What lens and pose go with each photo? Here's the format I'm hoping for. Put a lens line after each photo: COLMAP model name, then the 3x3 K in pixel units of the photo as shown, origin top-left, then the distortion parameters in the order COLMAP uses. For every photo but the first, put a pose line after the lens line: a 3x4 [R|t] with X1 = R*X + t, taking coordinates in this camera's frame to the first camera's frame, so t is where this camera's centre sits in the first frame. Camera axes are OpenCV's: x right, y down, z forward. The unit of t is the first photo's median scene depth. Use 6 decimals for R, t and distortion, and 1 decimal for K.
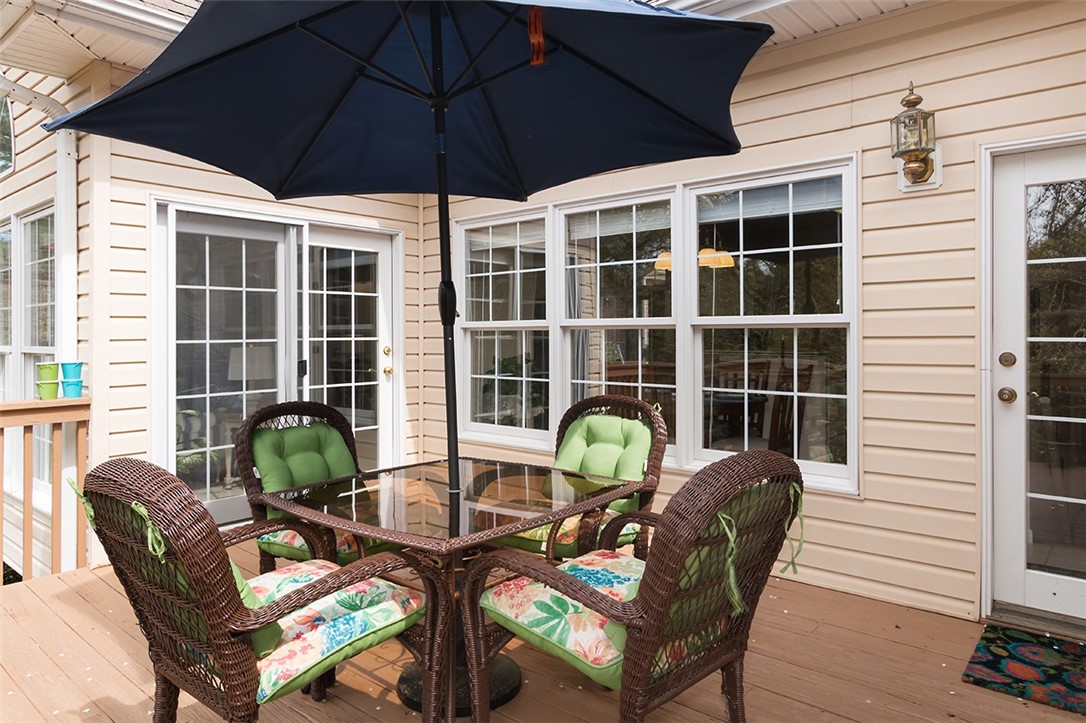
lens RADIAL K [[696.1, 0, 529.3], [0, 696.1, 333.8], [0, 0, 1]] dist [-0.002994, 0.001482]
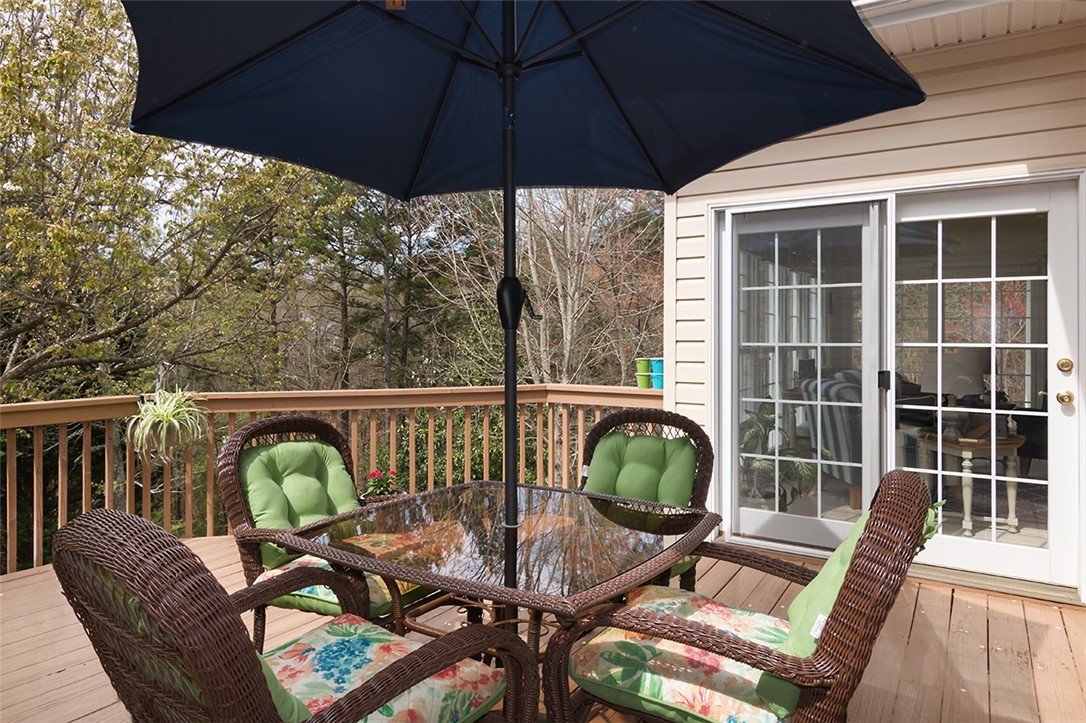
lens RADIAL K [[696.1, 0, 540.8], [0, 696.1, 351.7], [0, 0, 1]] dist [-0.002994, 0.001482]
pose [[0.141987, 0.029707, -0.989423, 0.403133], [-0.004498, 0.999559, 0.029366, -0.005422], [0.989858, 0.000281, 0.142057, 0.507364]]
